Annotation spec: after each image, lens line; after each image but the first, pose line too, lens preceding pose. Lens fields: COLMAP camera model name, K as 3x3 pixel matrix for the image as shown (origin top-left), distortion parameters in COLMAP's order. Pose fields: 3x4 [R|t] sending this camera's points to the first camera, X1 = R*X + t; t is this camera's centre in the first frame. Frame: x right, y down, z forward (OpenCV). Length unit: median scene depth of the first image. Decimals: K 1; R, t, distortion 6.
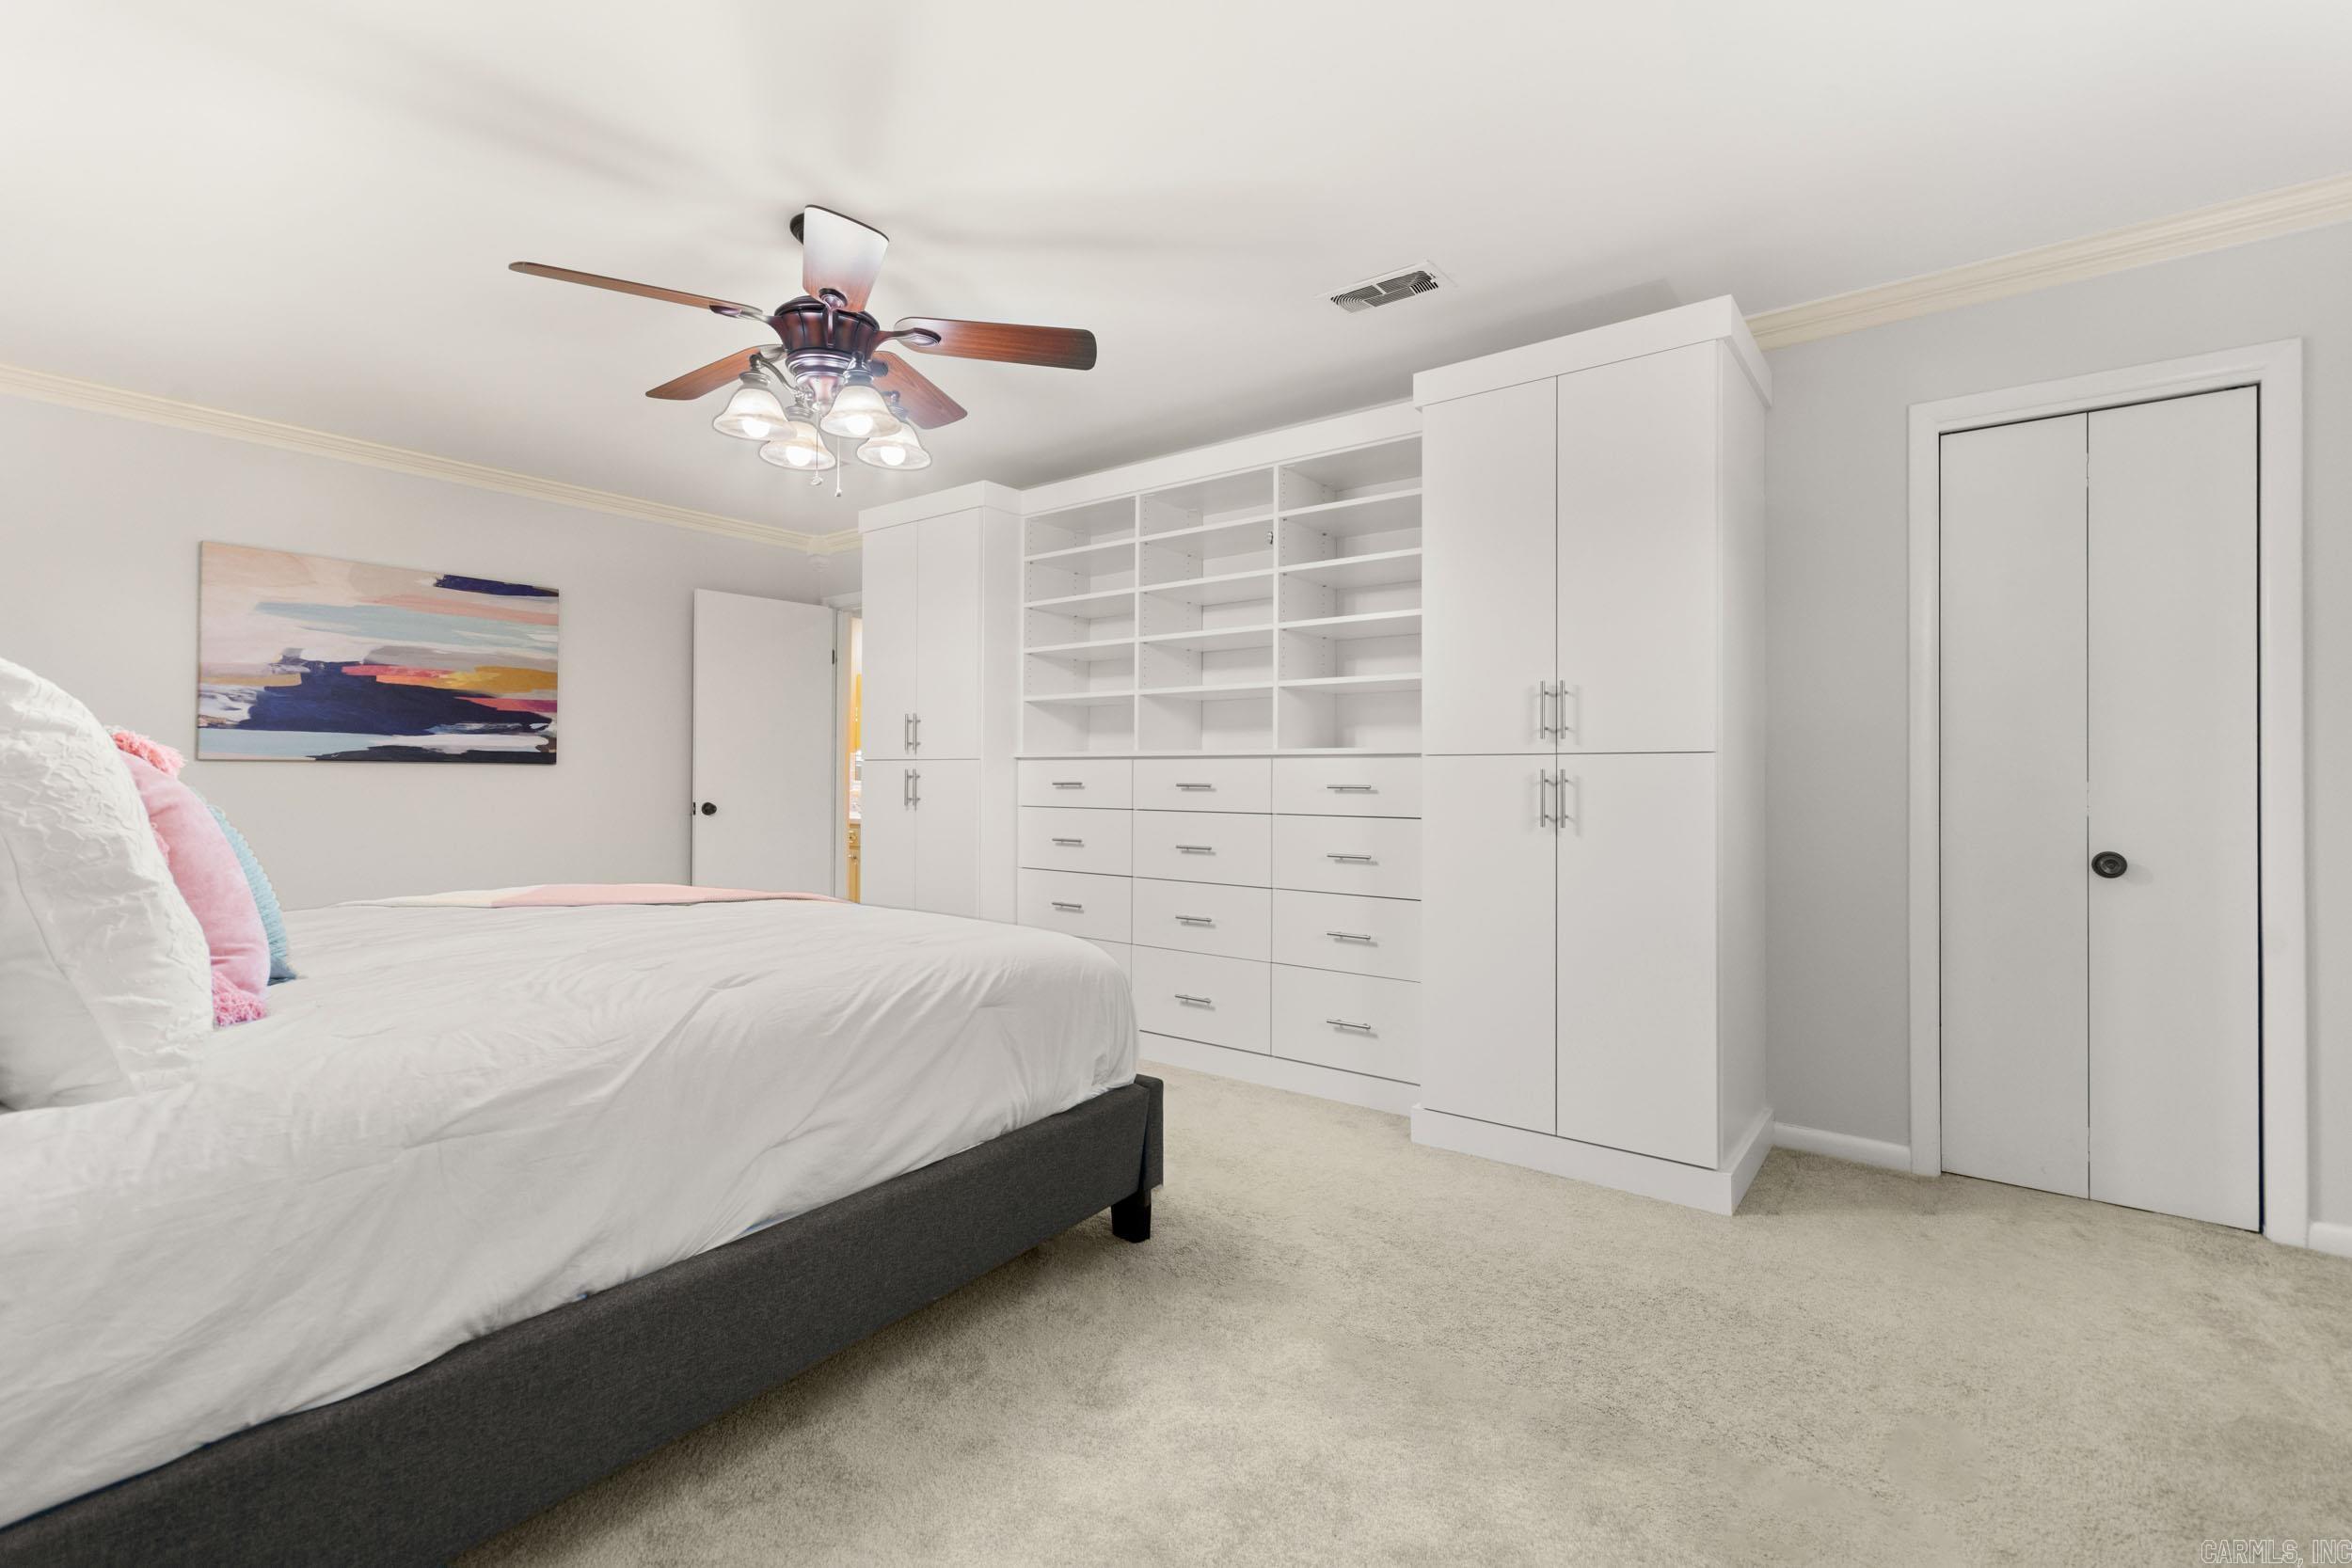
lens RADIAL K [[1037.6, 0, 1178.5], [0, 1037.6, 769.6], [0, 0, 1]] dist [-0.000038, 0.000018]
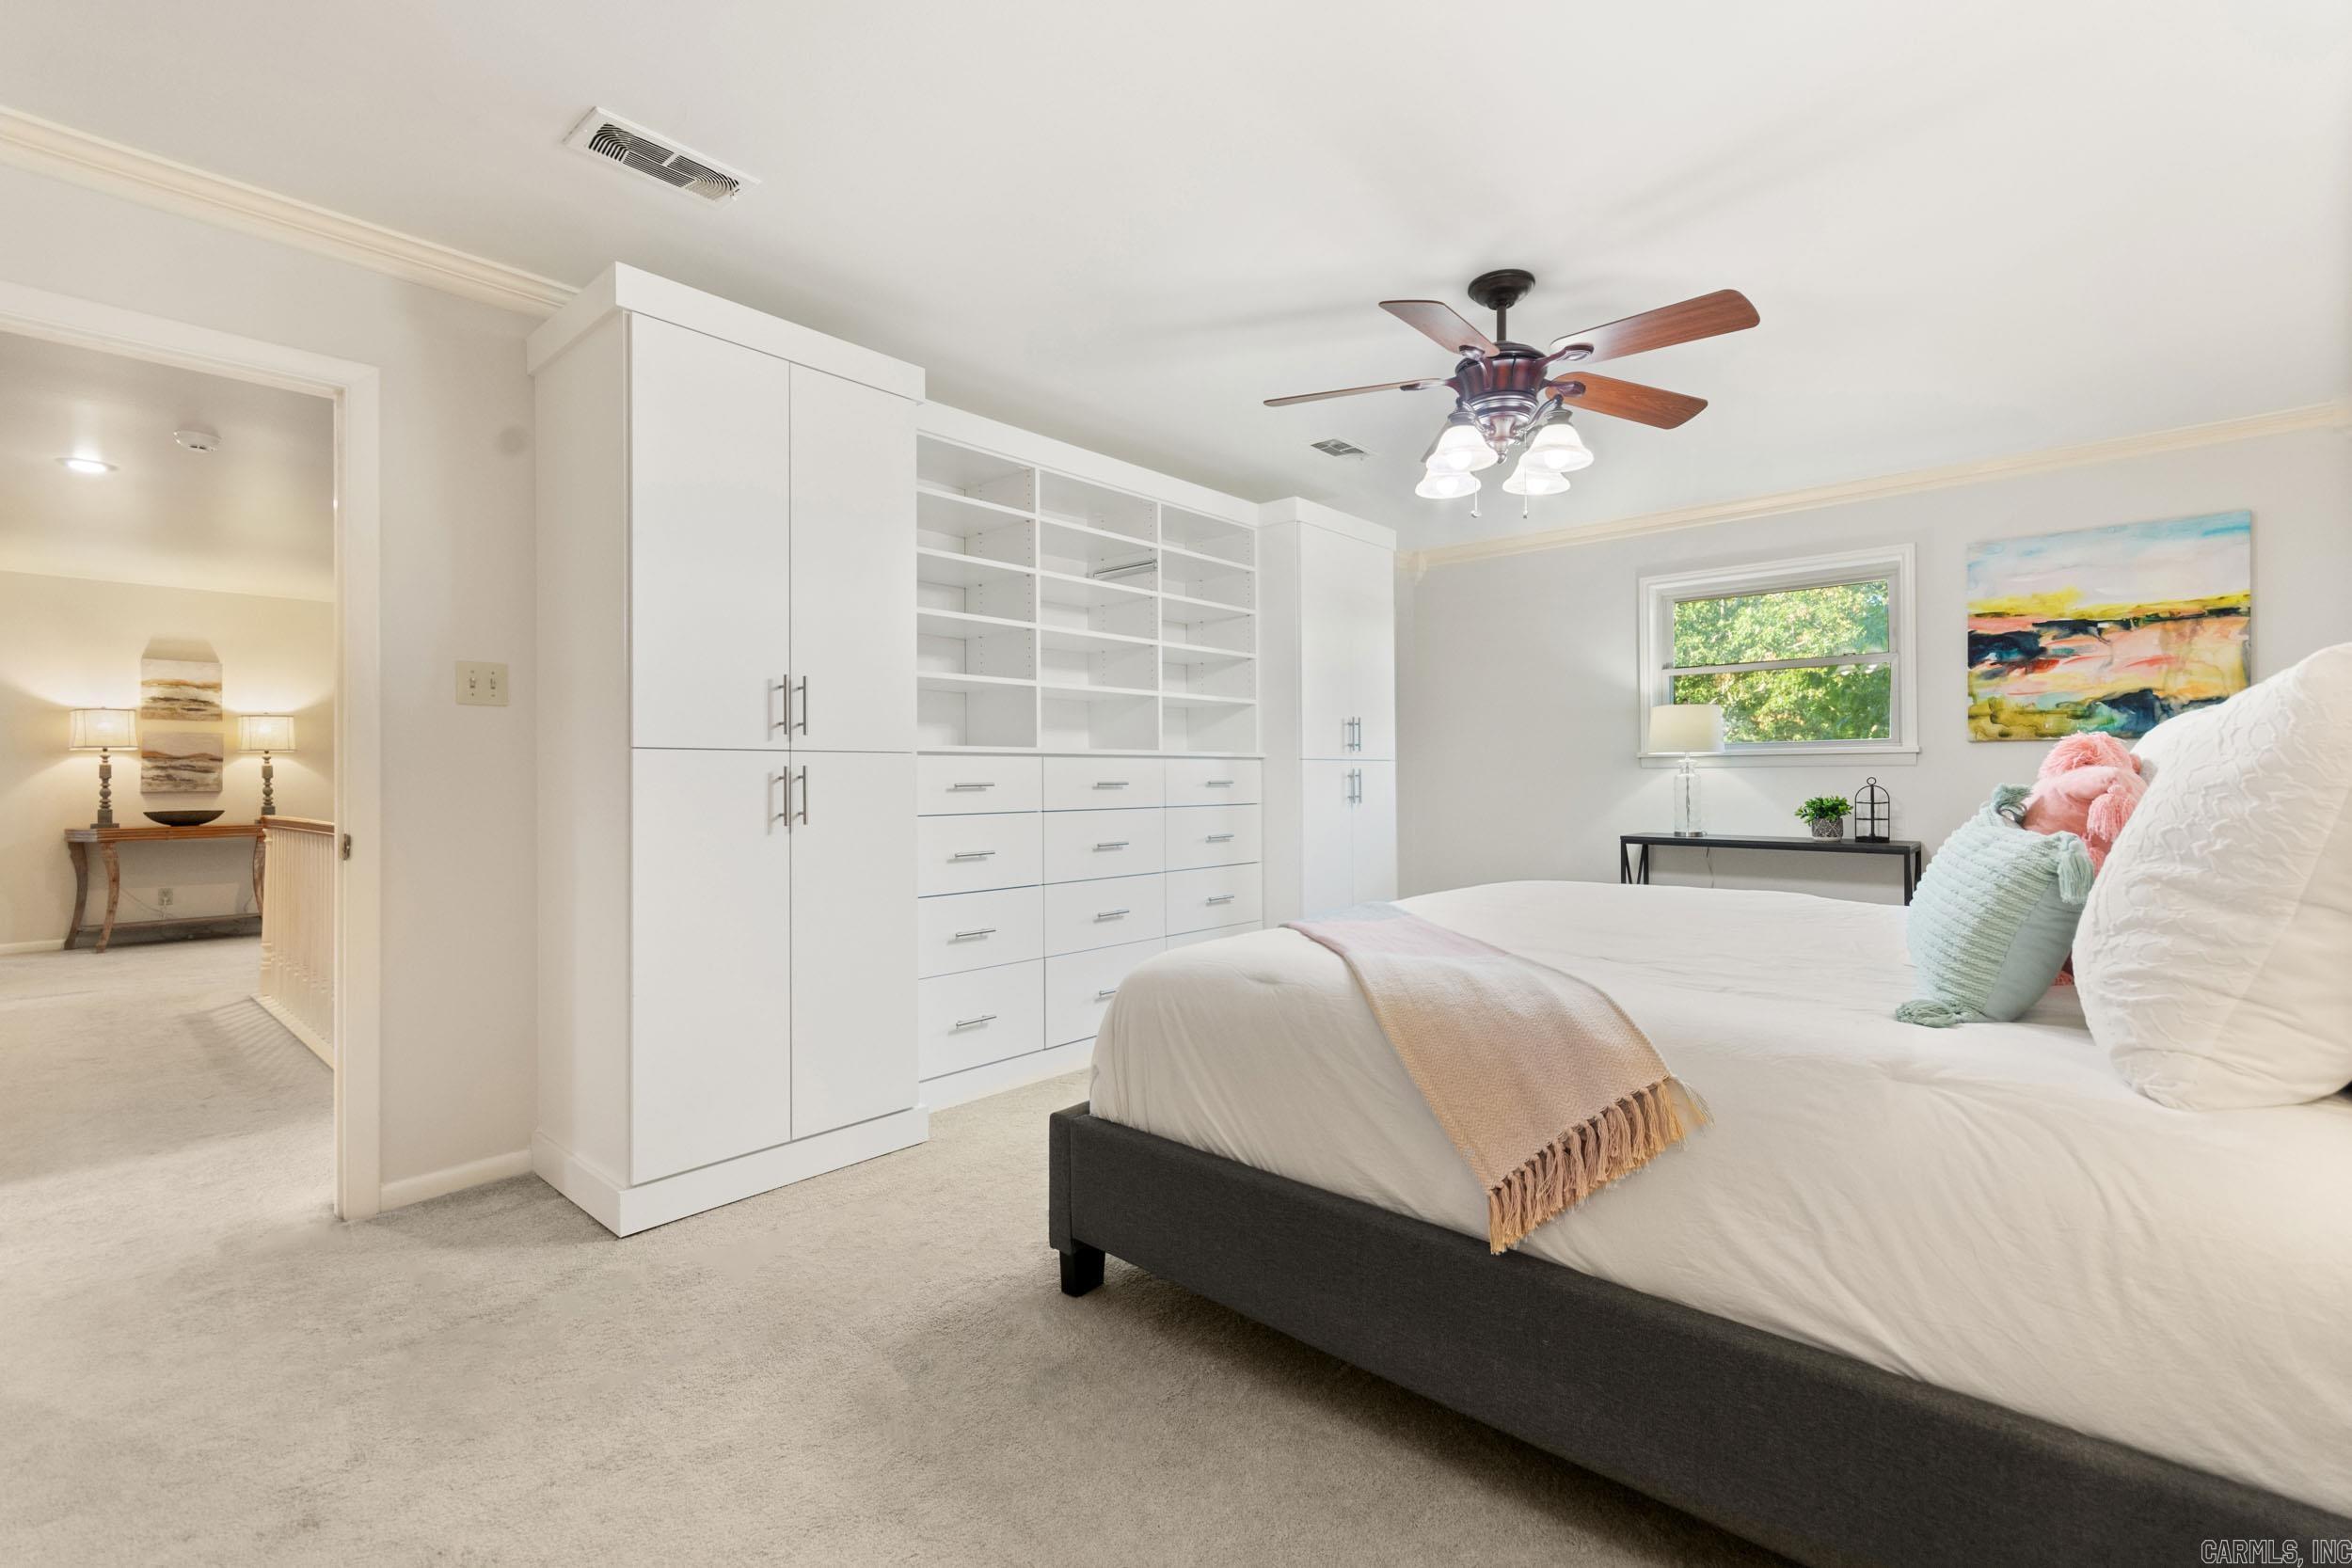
lens RADIAL K [[1037.6, 0, 1178.5], [0, 1037.6, 769.6], [0, 0, 1]] dist [-0.000038, 0.000018]
pose [[0.088803, -0.004406, 0.996039, -0.970943], [-0.003872, 0.999981, 0.004769, -0.003855], [-0.996042, -0.004280, 0.088784, 0.816784]]
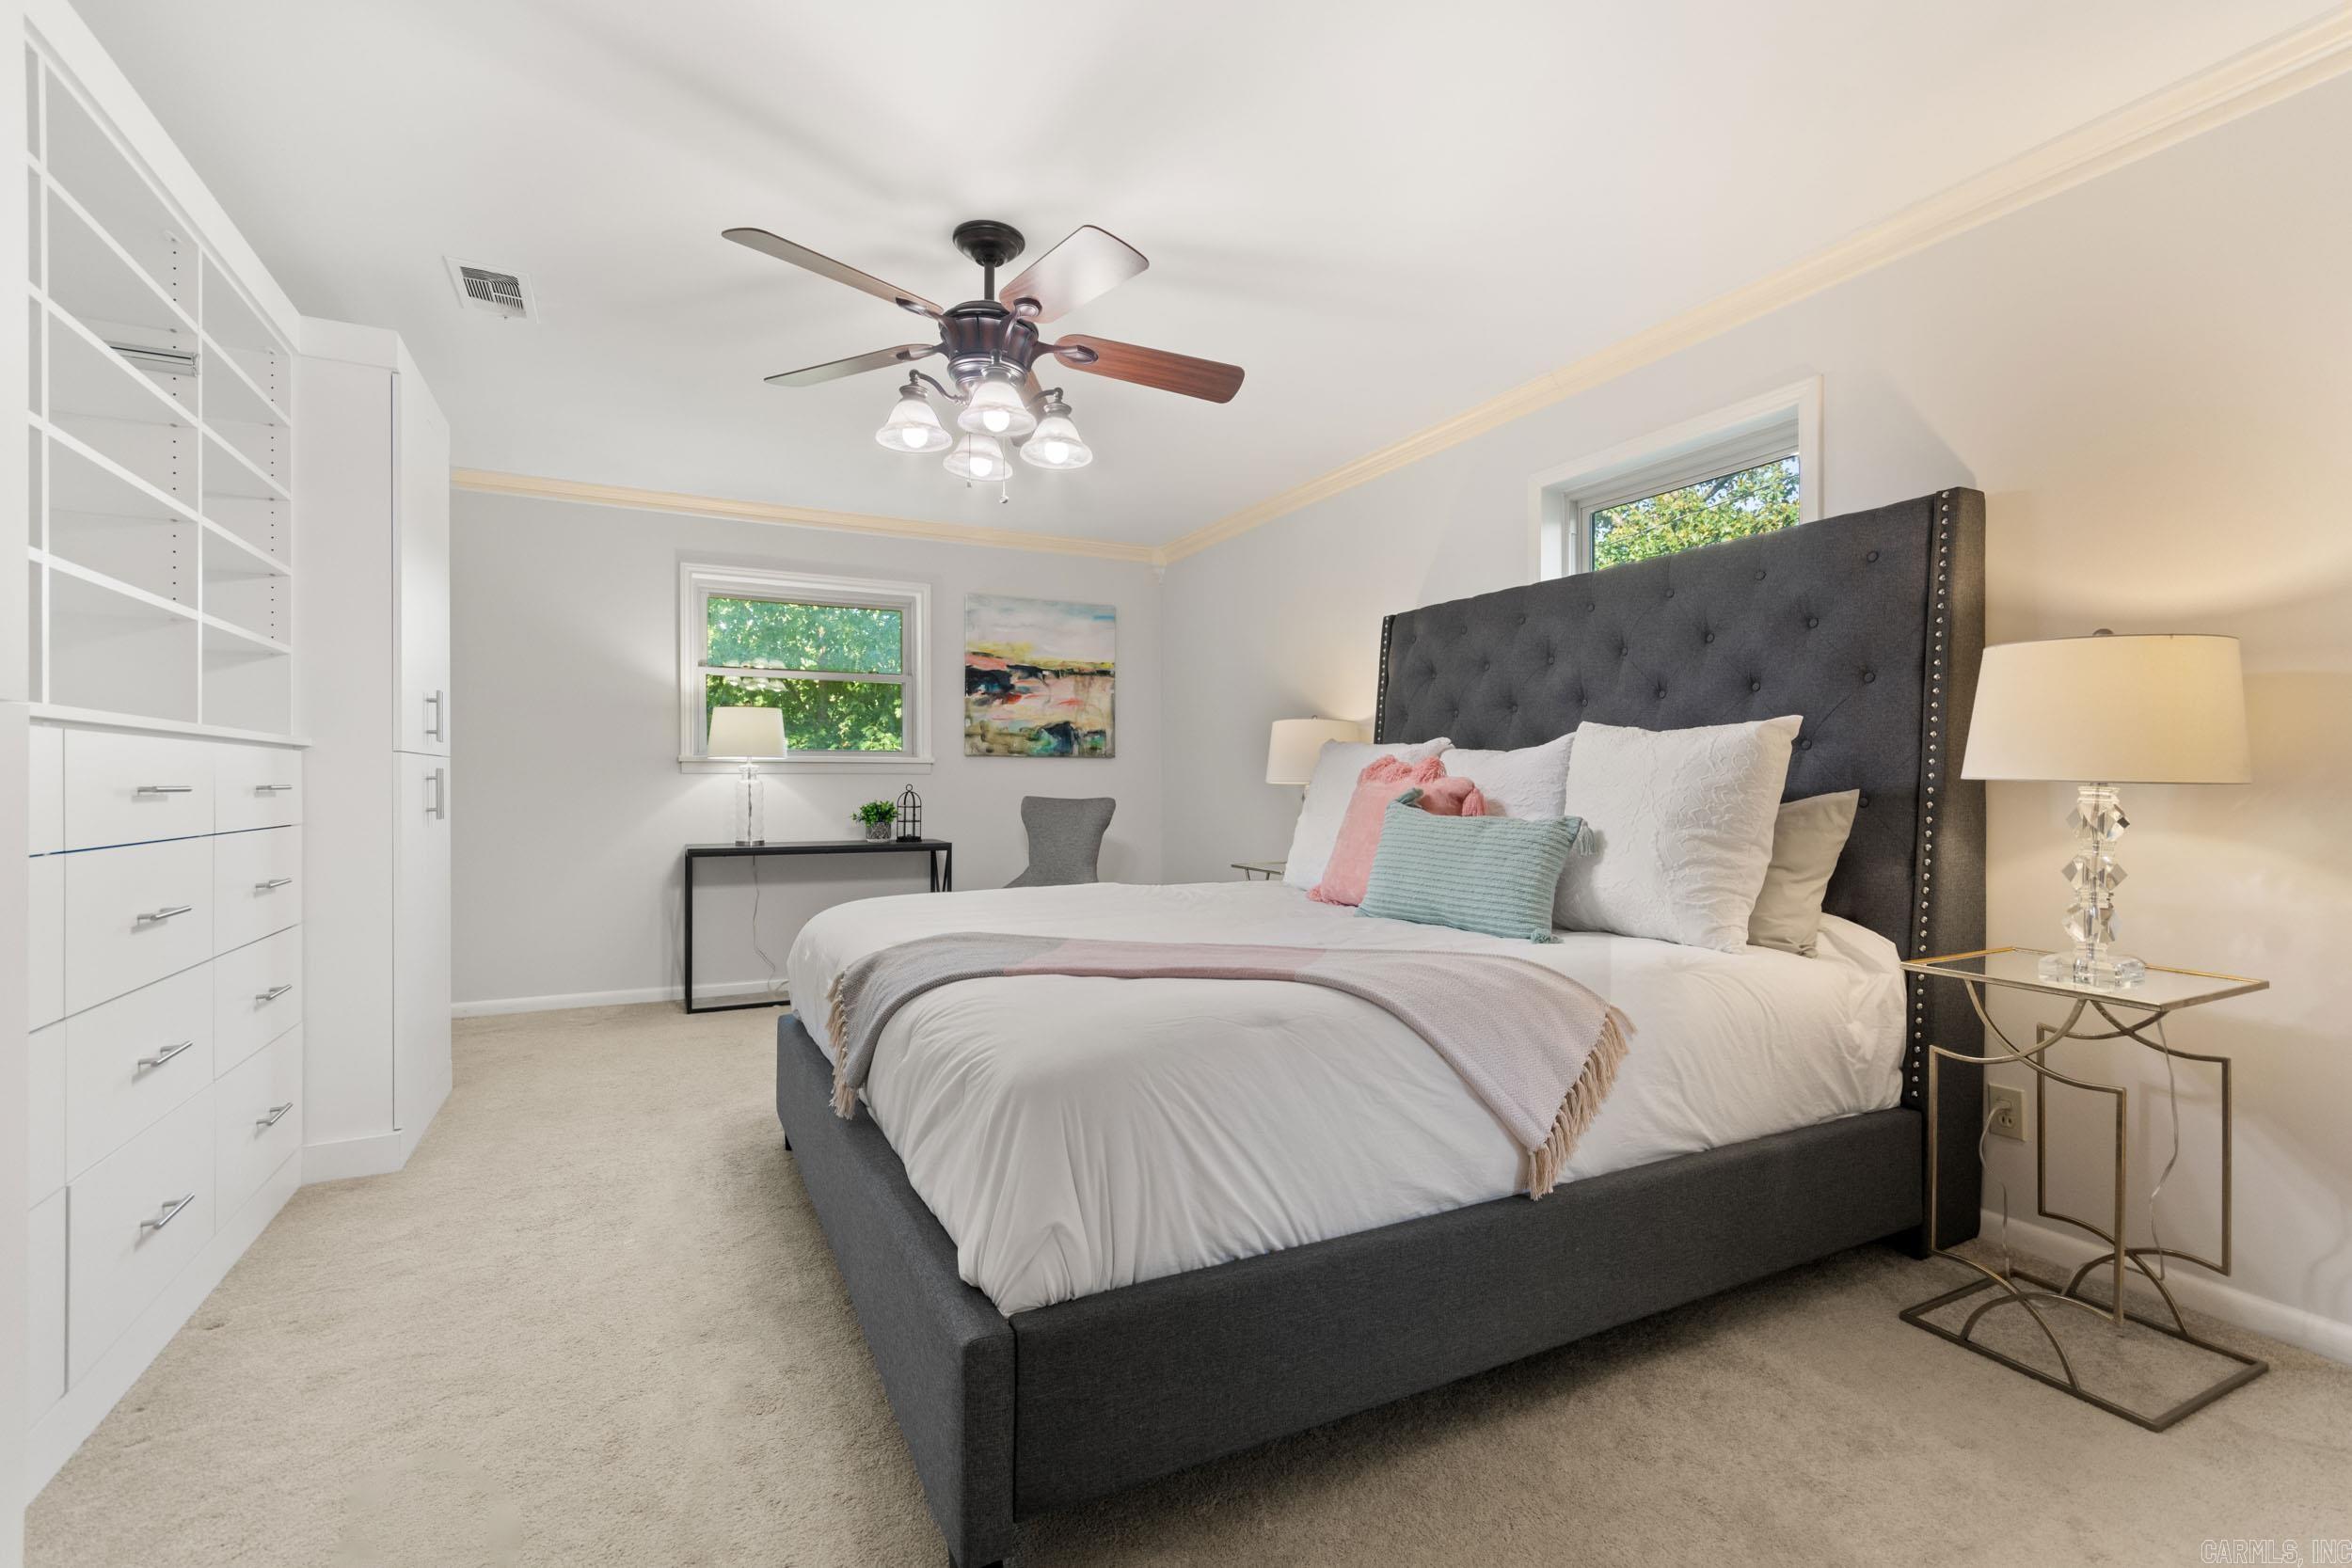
lens RADIAL K [[1049.7, 0, 1189.3], [0, 1049.7, 781.9], [0, 0, 1]] dist [0.000471, -0.000043]
pose [[-0.901783, -0.012112, 0.432019, -0.628825], [-0.016211, 0.999852, -0.005806, 0.006656], [-0.431885, -0.012239, -0.901846, 1.203758]]
